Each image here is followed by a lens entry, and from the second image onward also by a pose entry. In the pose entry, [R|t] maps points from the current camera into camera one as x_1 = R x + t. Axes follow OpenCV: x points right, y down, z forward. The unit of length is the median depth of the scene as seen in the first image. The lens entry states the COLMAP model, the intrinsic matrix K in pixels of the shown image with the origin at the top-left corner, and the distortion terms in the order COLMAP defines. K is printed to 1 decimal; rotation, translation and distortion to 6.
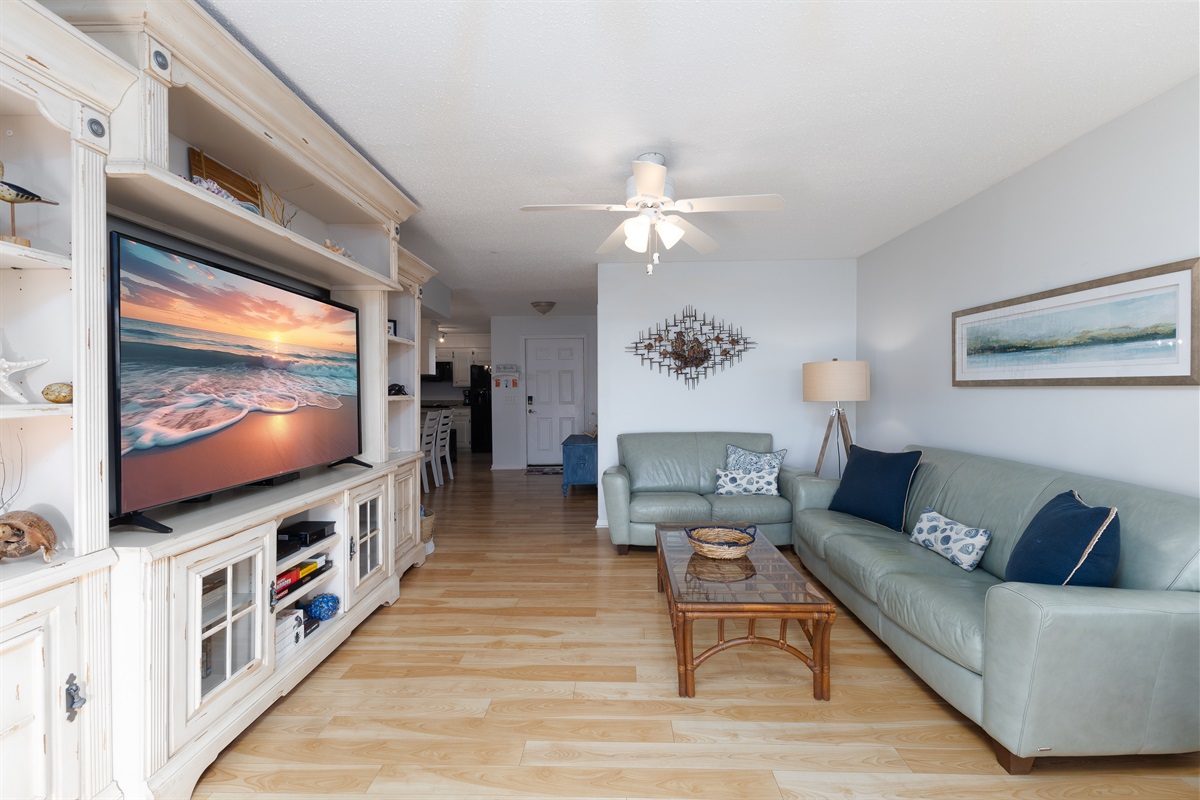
lens RADIAL K [[498.5, 0, 621.1], [0, 498.5, 397.5], [0, 0, 1]] dist [0.000202, 0.000293]
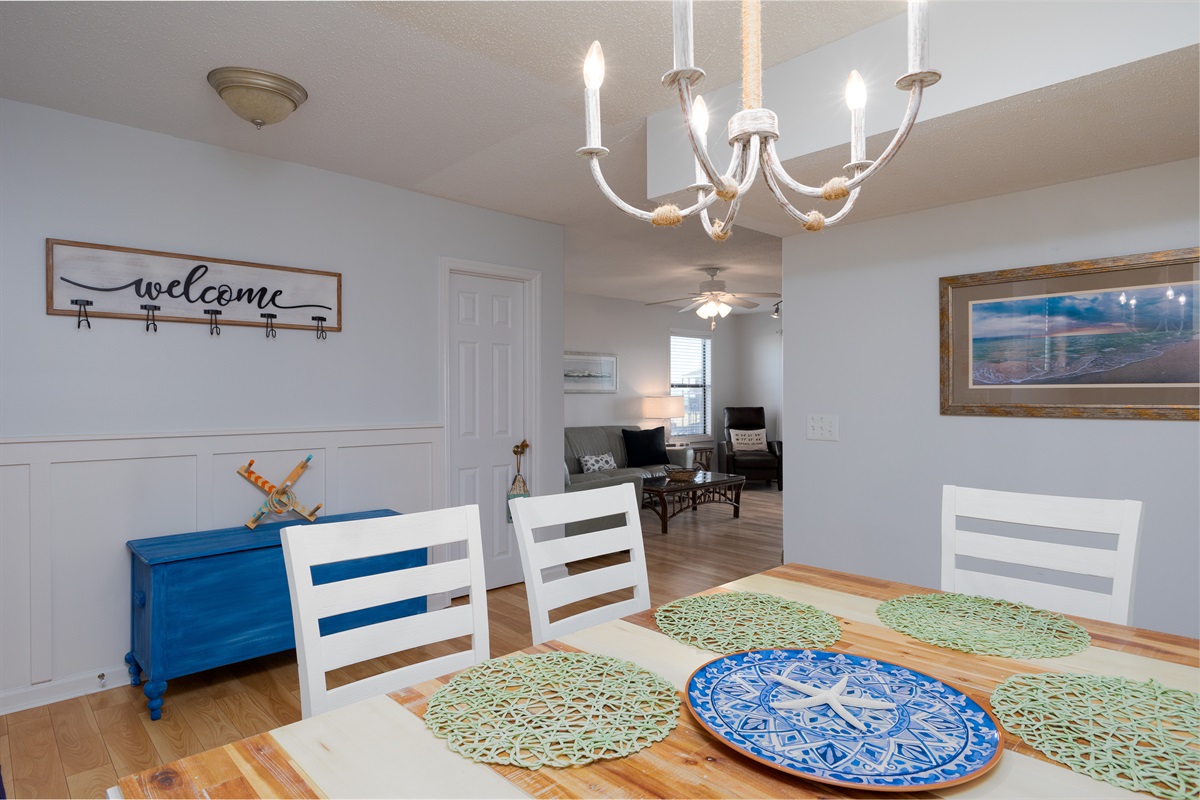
lens RADIAL K [[678.1, 0, 603.9], [0, 678.1, 395.4], [0, 0, 1]] dist [0.002352, -0.000503]
pose [[-0.680758, 0.000421, 0.732508, -1.403364], [0.014440, 0.999813, 0.012845, -0.044477], [-0.732366, 0.019322, -0.680637, 2.779318]]
